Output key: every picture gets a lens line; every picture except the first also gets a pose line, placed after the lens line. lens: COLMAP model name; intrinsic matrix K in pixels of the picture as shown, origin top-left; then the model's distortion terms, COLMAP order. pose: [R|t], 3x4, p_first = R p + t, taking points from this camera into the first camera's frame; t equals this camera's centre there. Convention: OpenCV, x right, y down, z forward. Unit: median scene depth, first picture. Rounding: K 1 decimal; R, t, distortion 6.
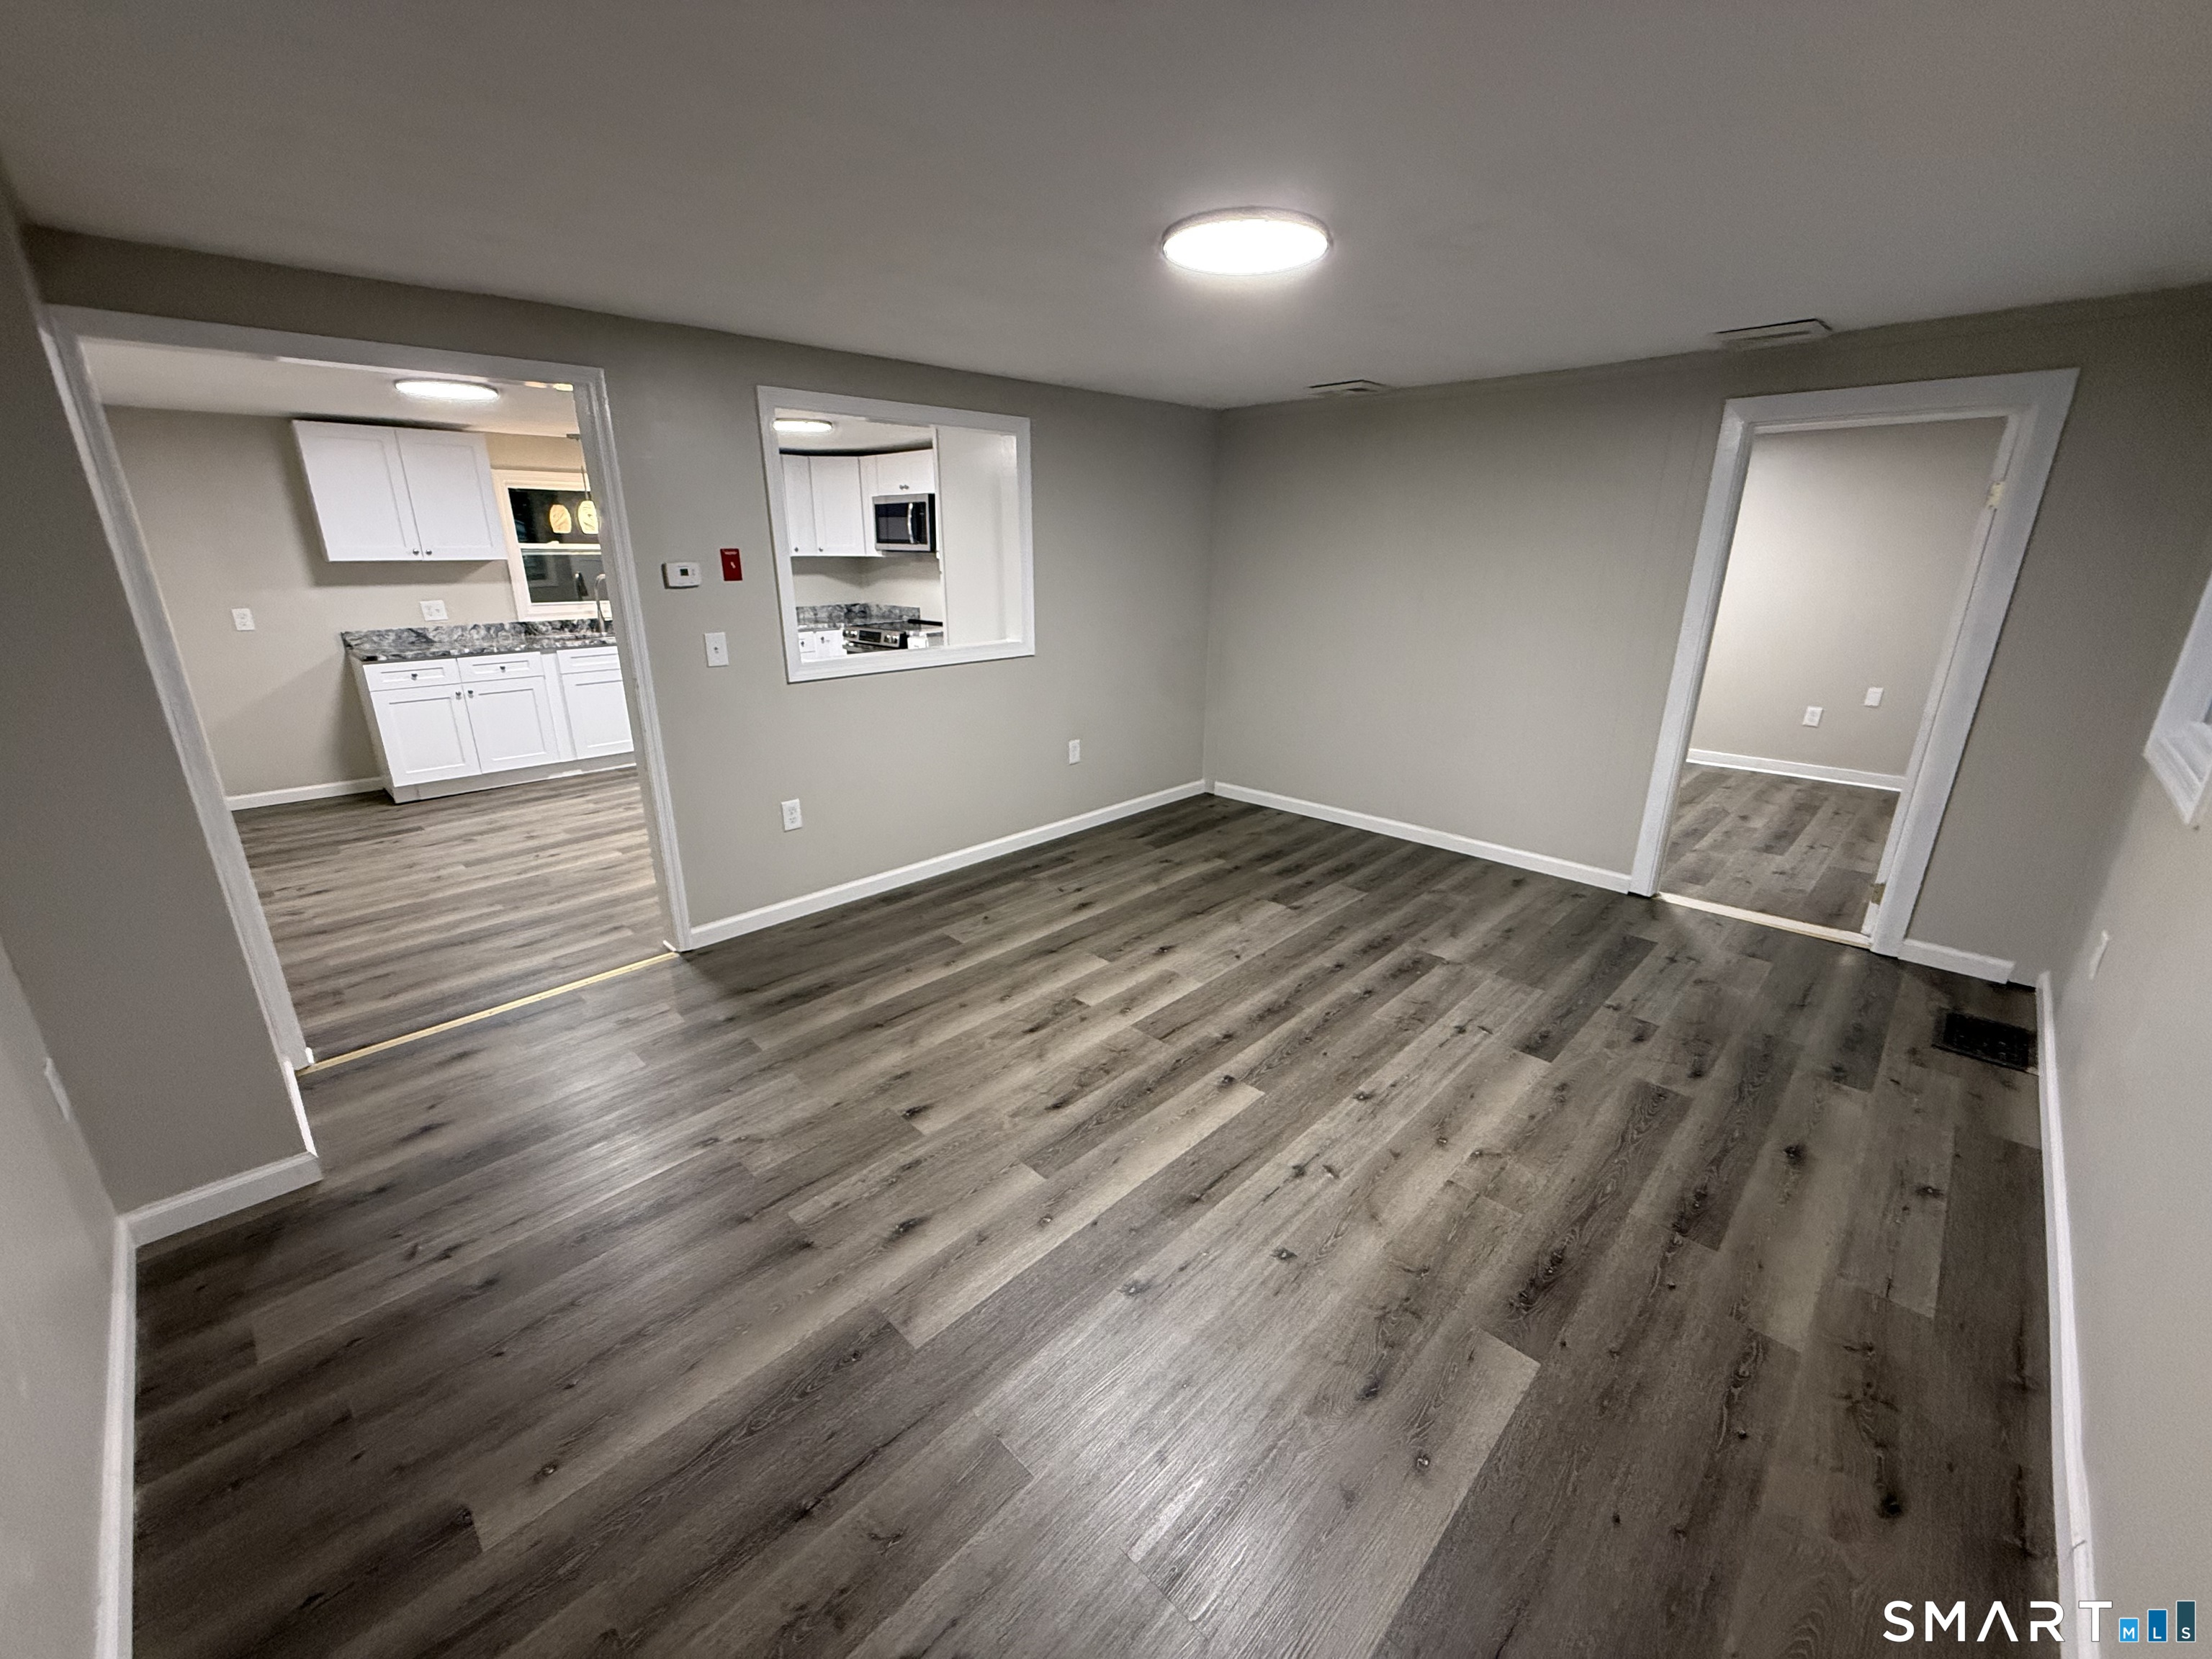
lens RADIAL K [[881.6, 0, 1097.2], [0, 881.6, 831.1], [0, 0, 1]] dist [-0.000262, -0.000161]
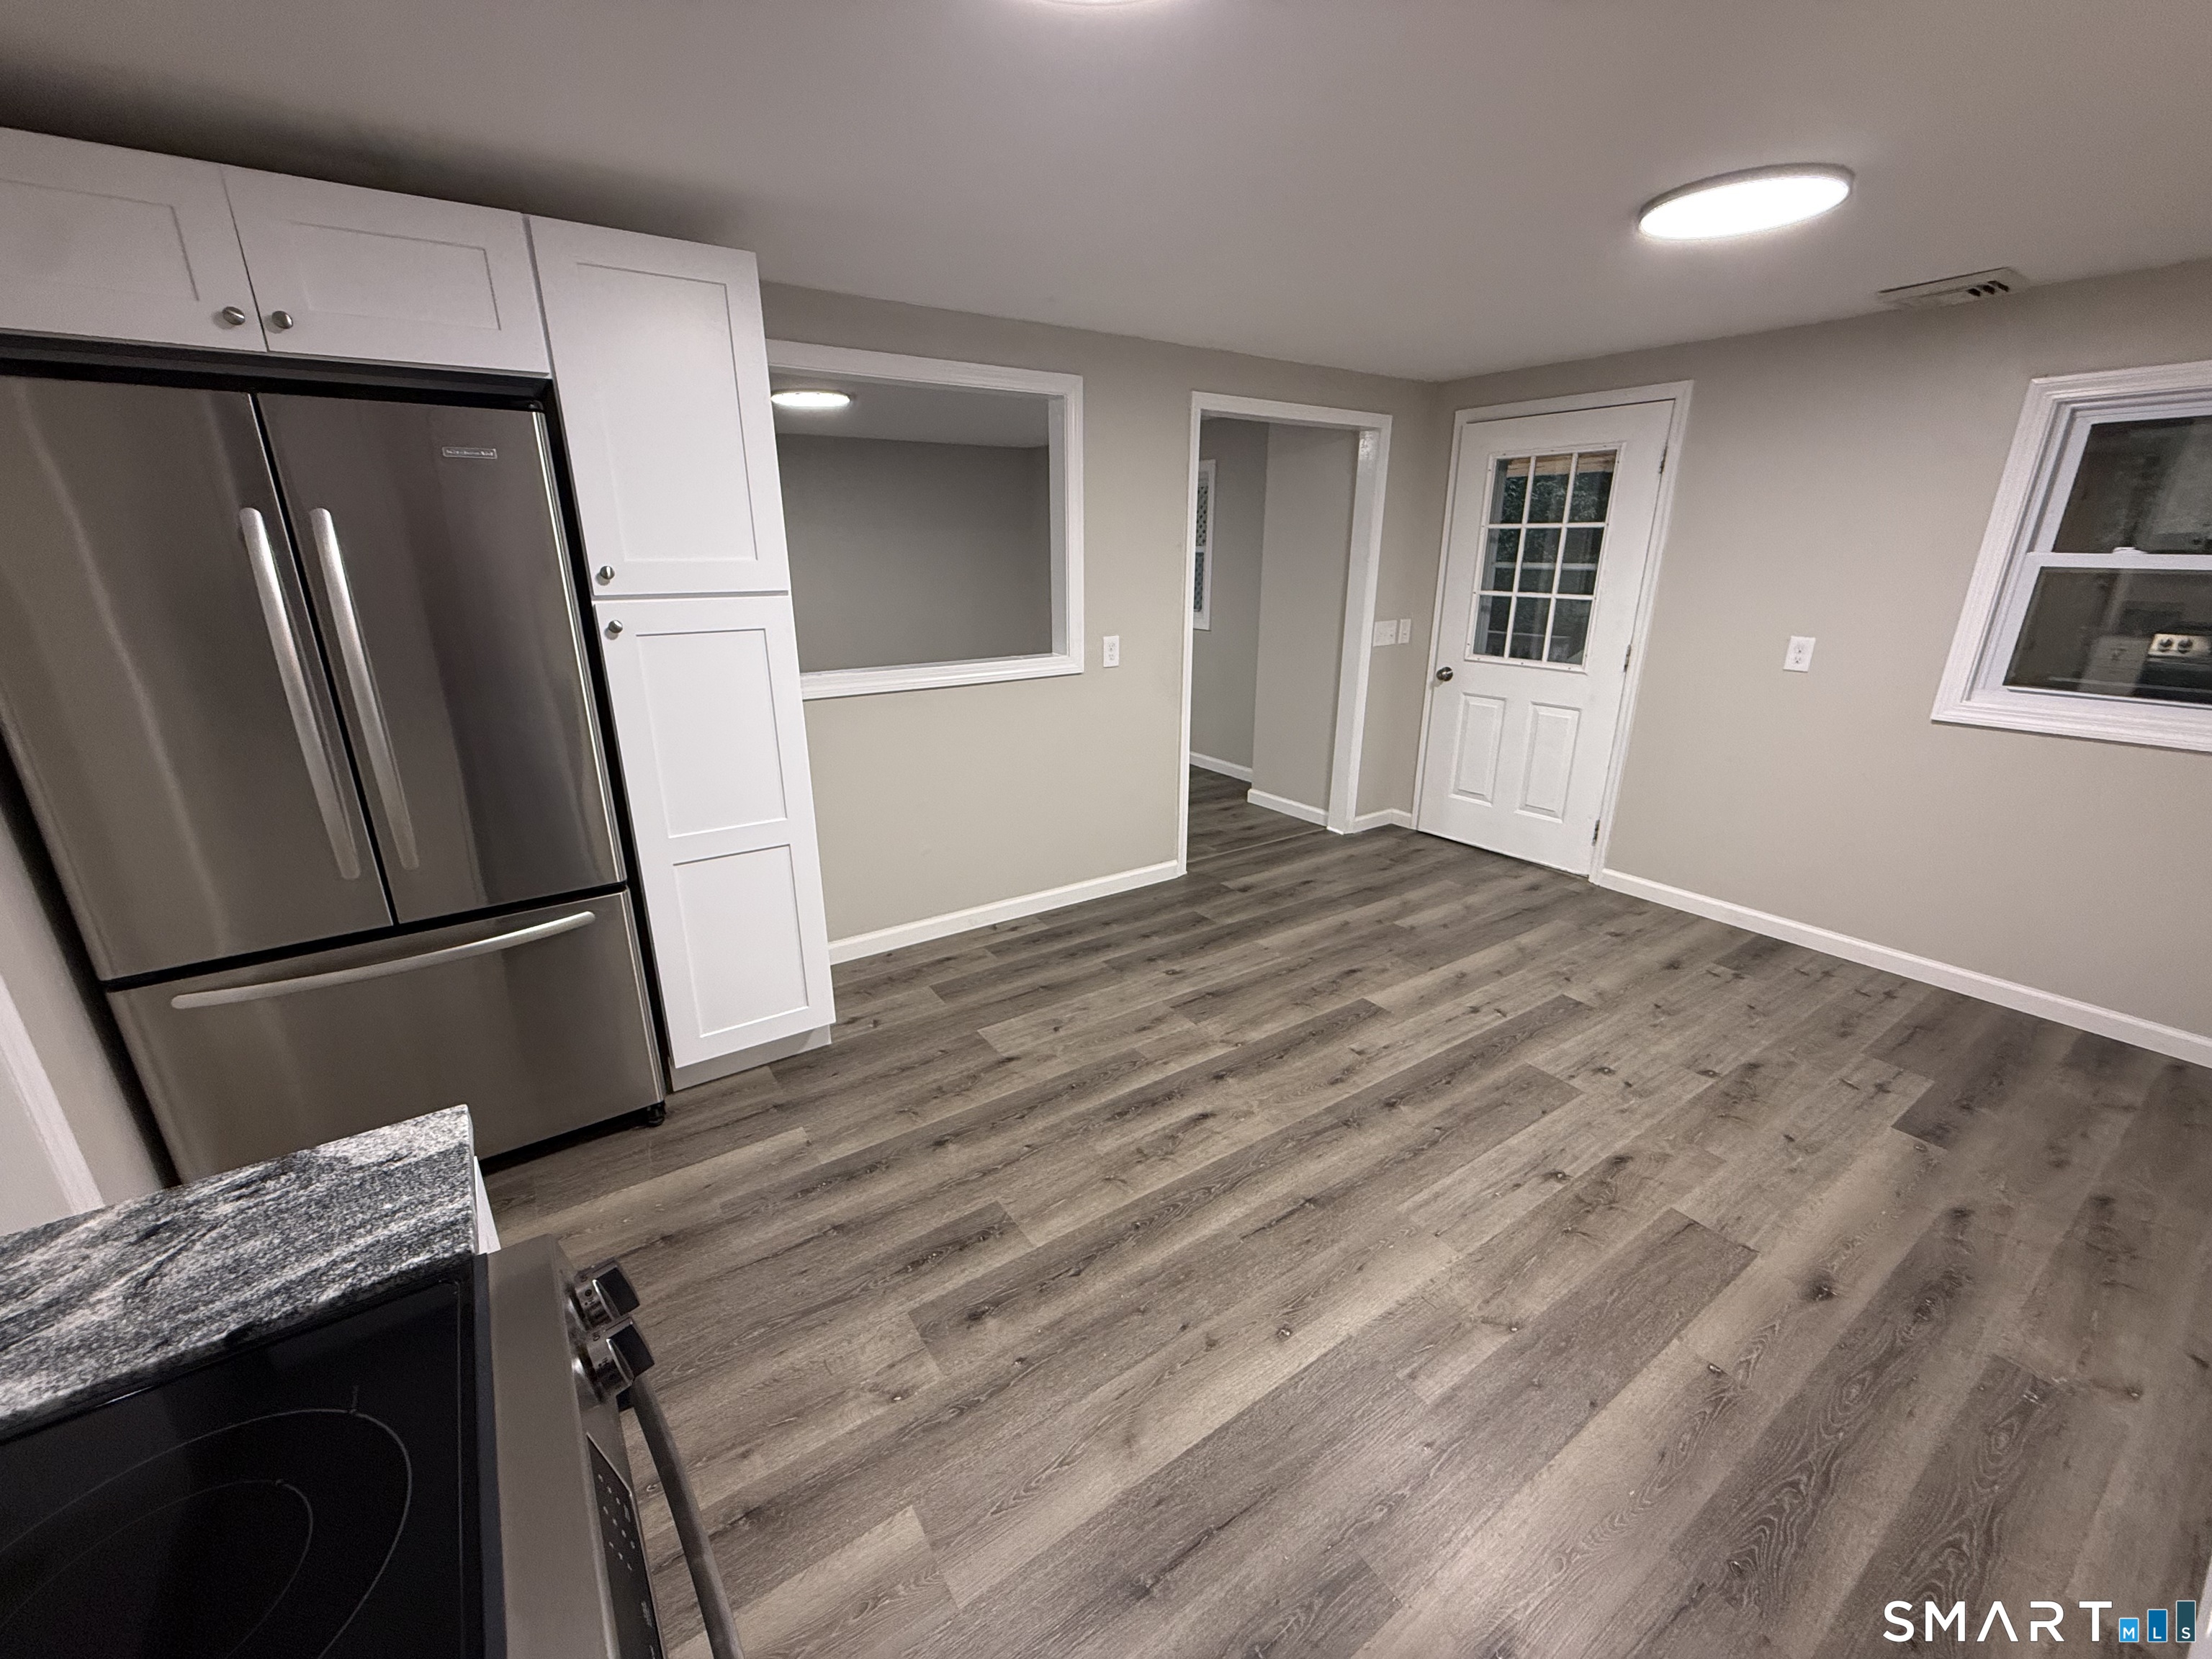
lens RADIAL K [[881.6, 0, 1099.2], [0, 881.6, 825.2], [0, 0, 1]] dist [-0.000262, -0.000161]
pose [[-0.981903, -0.056854, 0.180647, -0.083353], [0.060411, 0.810012, 0.583293, -0.088364], [-0.179489, 0.583650, -0.791919, 0.273057]]
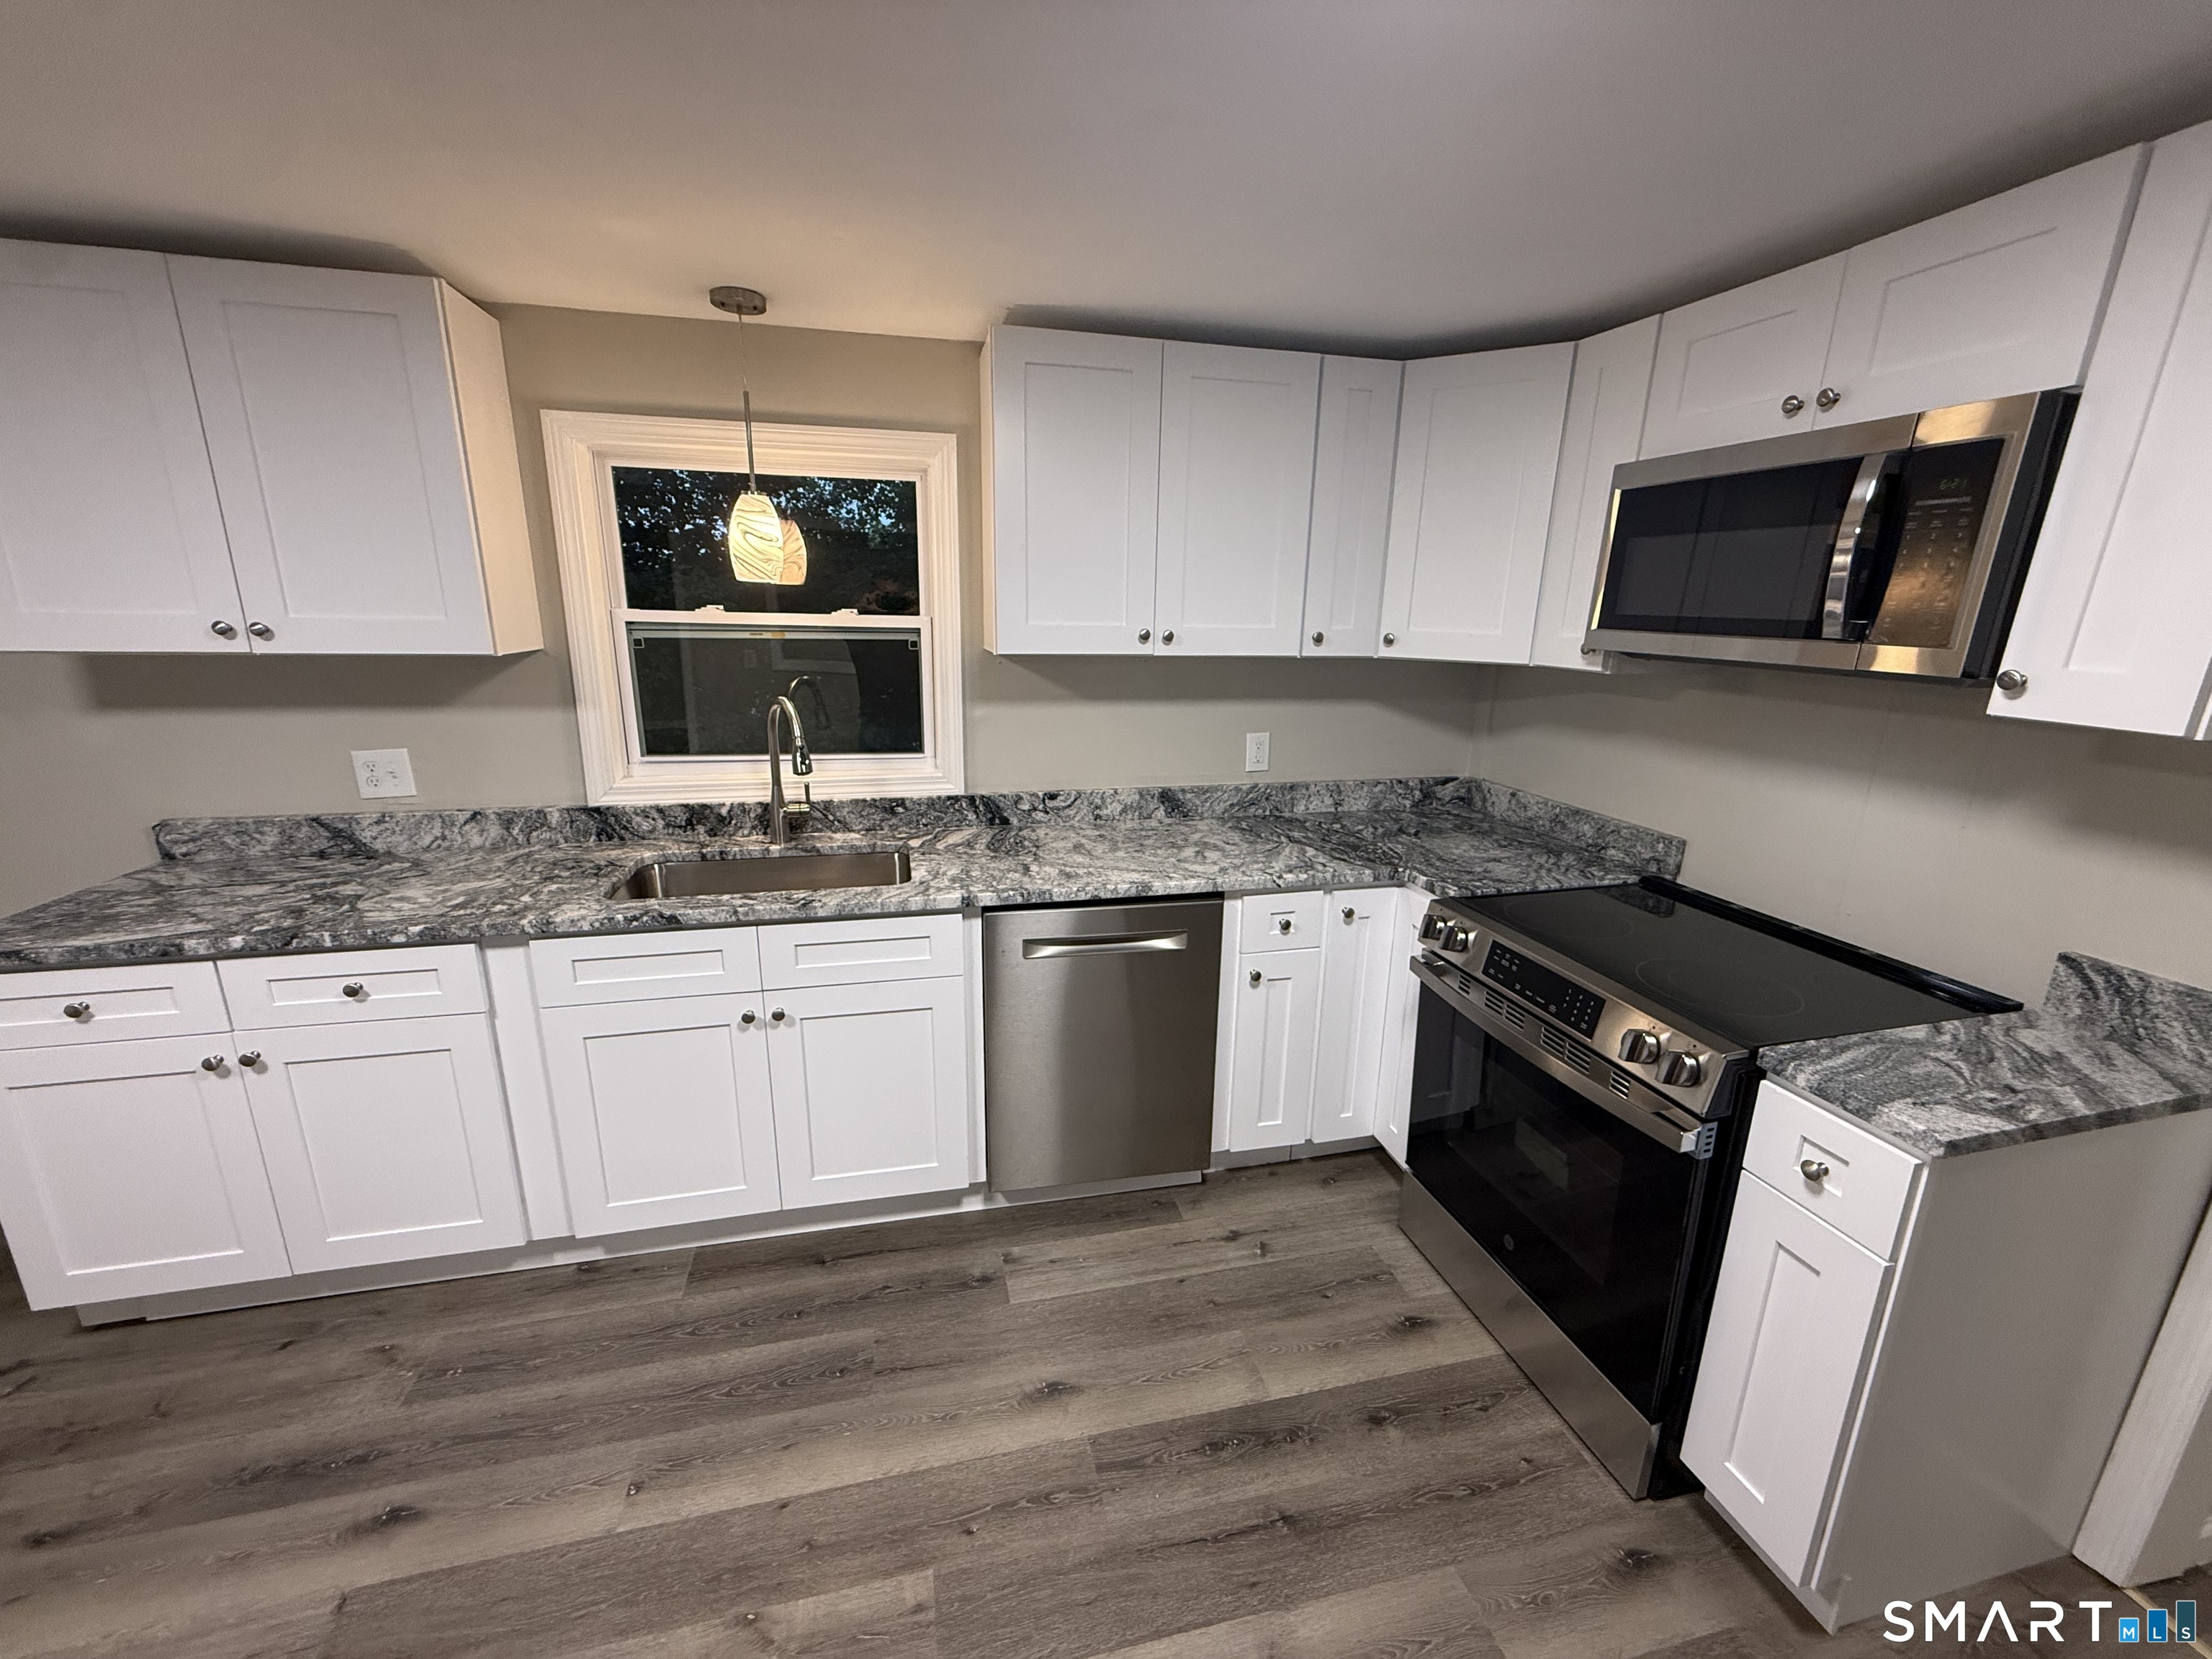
lens RADIAL K [[881.6, 0, 1098.7], [0, 881.6, 828.2], [0, 0, 1]] dist [-0.000262, -0.000161]
pose [[0.851137, 0.143948, -0.504822, -0.065845], [-0.179185, 0.983577, -0.021644, -0.064101], [0.493415, 0.108878, 0.862952, 0.191747]]
